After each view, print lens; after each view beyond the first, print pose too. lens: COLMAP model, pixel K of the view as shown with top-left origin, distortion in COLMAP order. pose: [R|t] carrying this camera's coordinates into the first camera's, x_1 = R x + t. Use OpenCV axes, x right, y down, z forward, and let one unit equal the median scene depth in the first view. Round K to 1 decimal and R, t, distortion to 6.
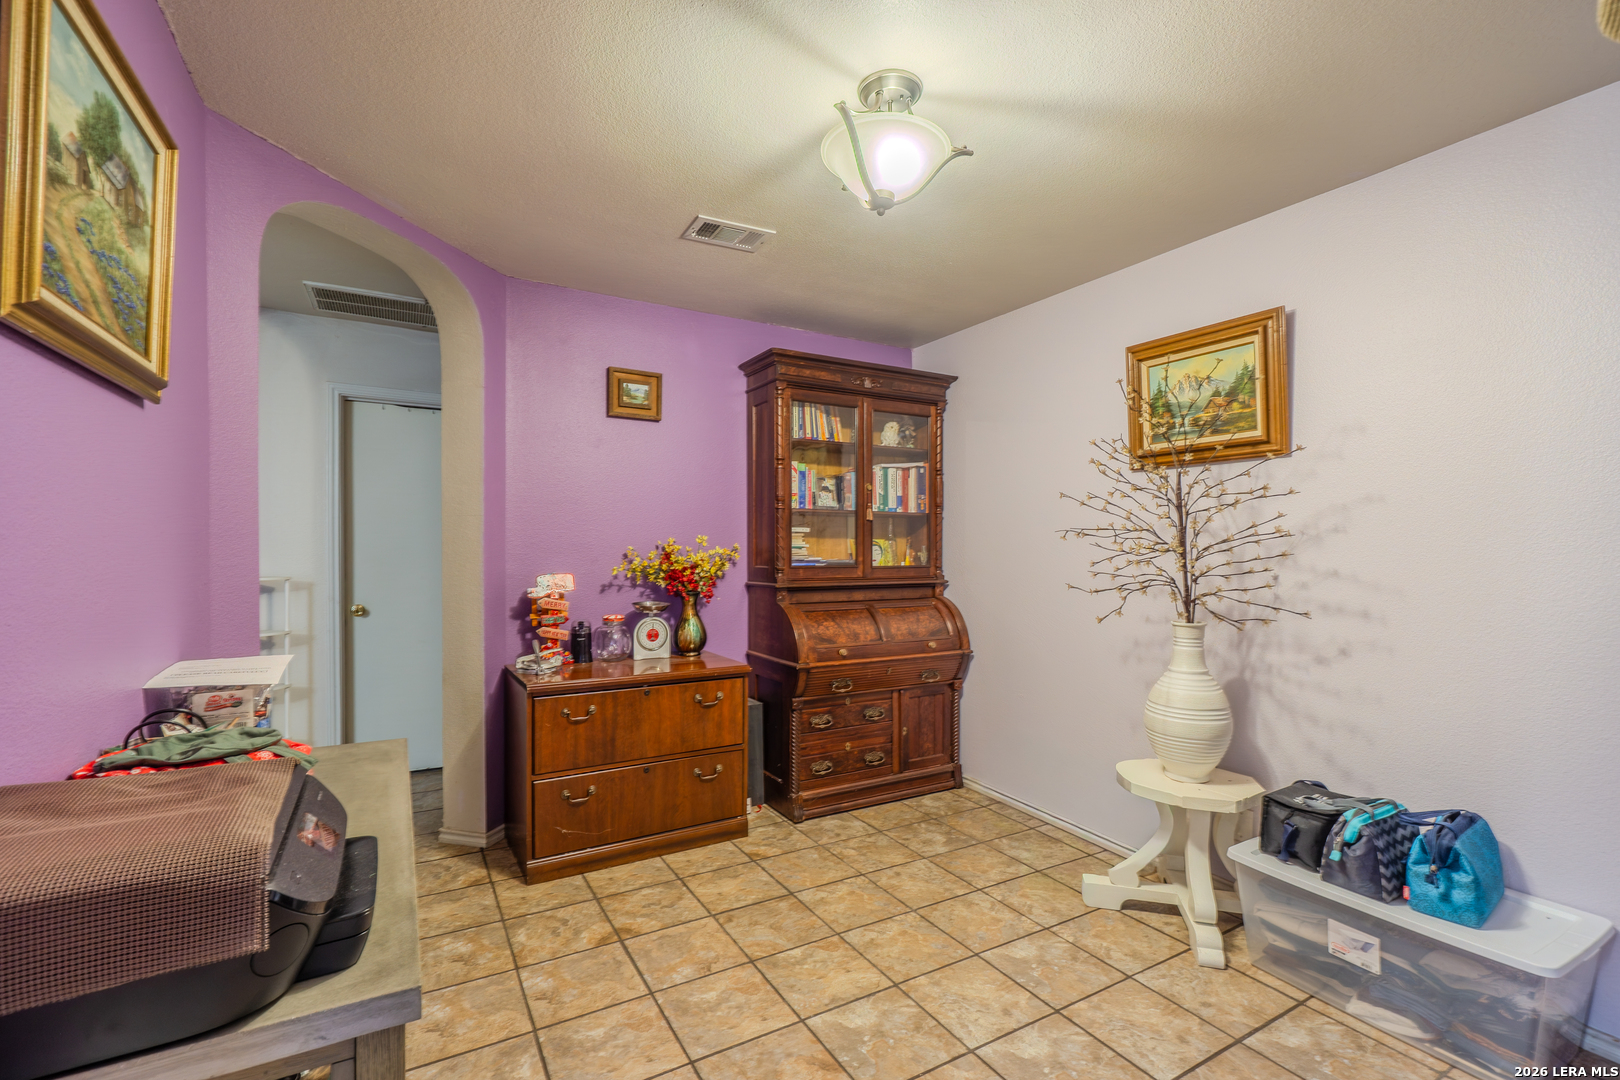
lens RADIAL K [[715.6, 0, 802.2], [0, 715.6, 563.5], [0, 0, 1]] dist [-0.002066, -0.000214]
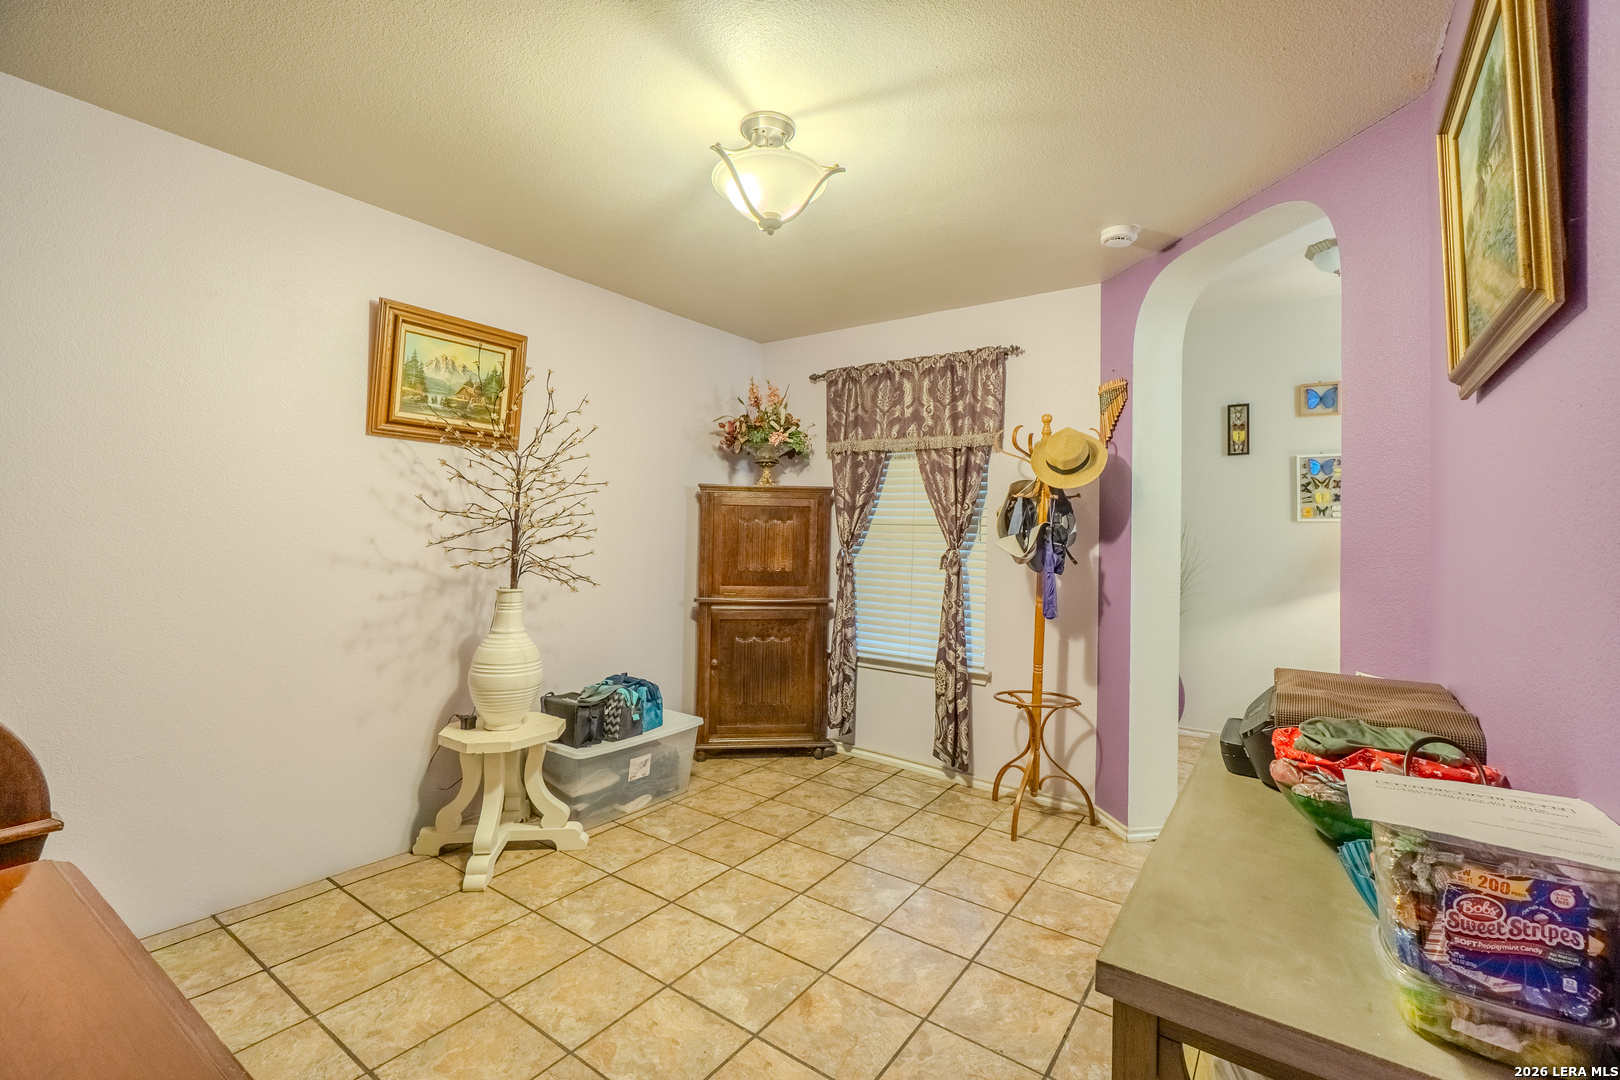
lens RADIAL K [[700.3, 0, 811.4], [0, 700.3, 520.2], [0, 0, 1]] dist [-0.000747, -0.000072]
pose [[-0.423059, 0.001163, 0.906101, -0.694537], [-0.006775, 0.999967, -0.004447, -0.025597], [-0.906077, -0.008020, -0.423037, 1.068013]]
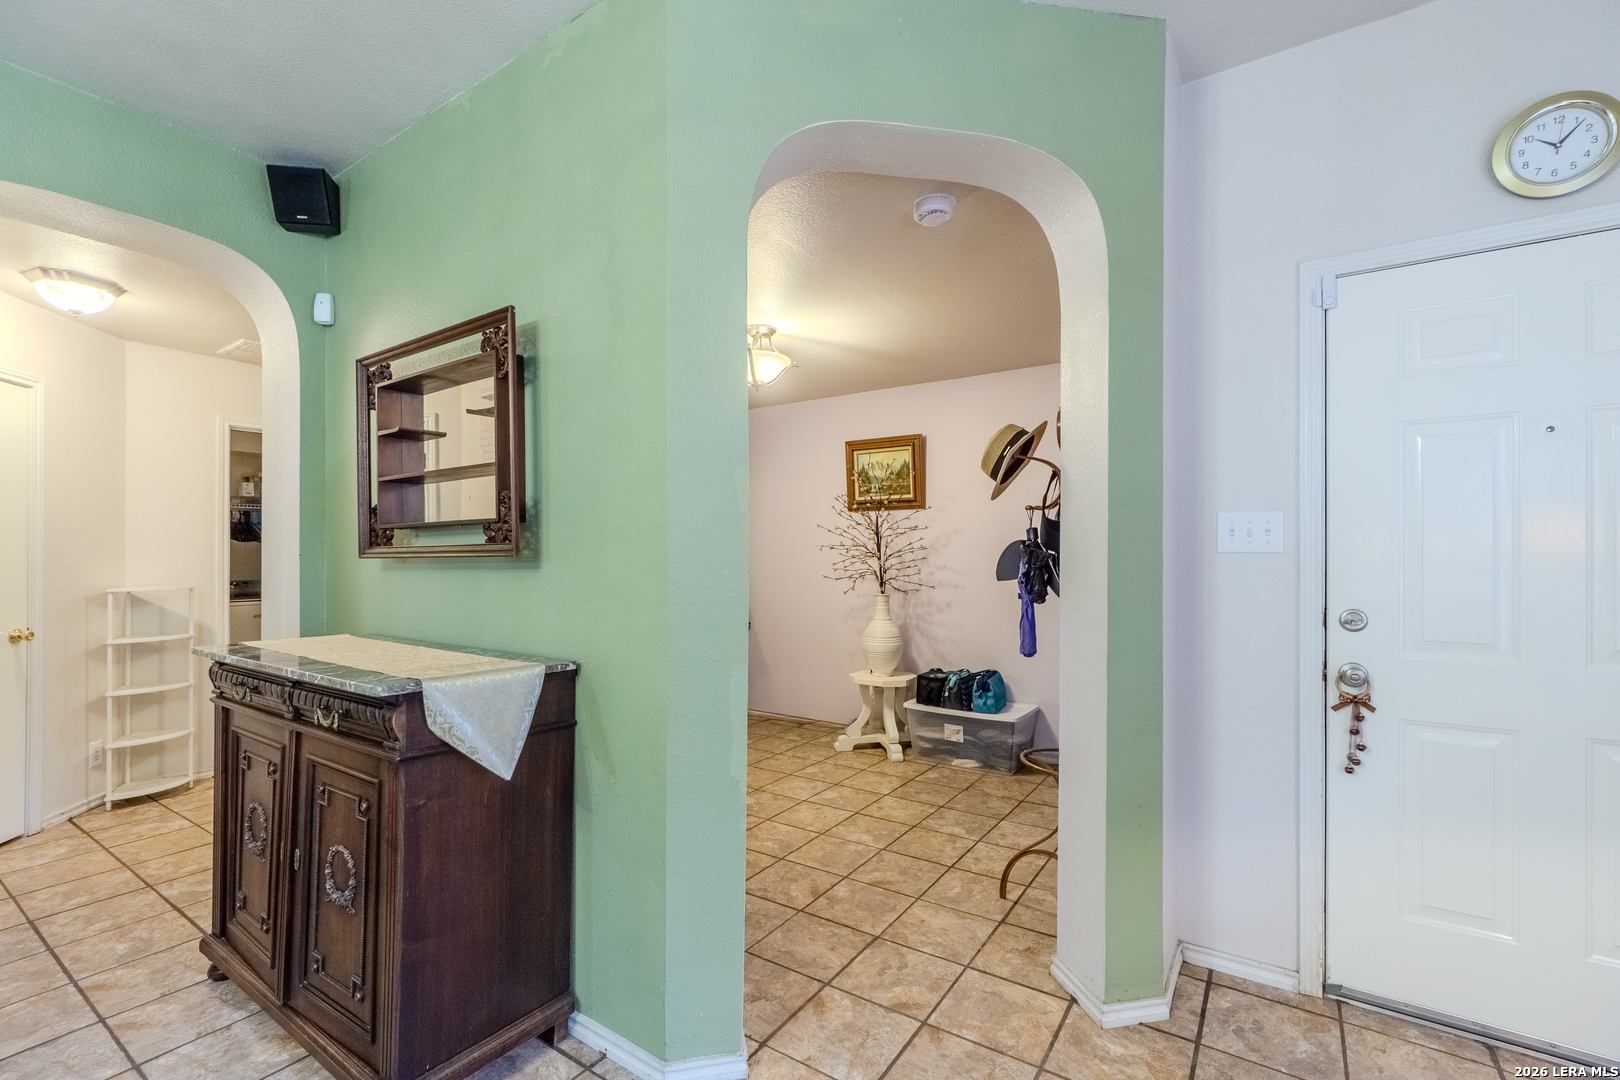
lens RADIAL K [[711.2, 0, 812.2], [0, 711.2, 562.7], [0, 0, 1]] dist [-0.002628, -0.000213]
pose [[0.897499, -0.010625, 0.440888, -0.481366], [0.015225, 0.999860, -0.006899, 0.009336], [-0.440753, 0.012904, 0.897535, -0.647333]]
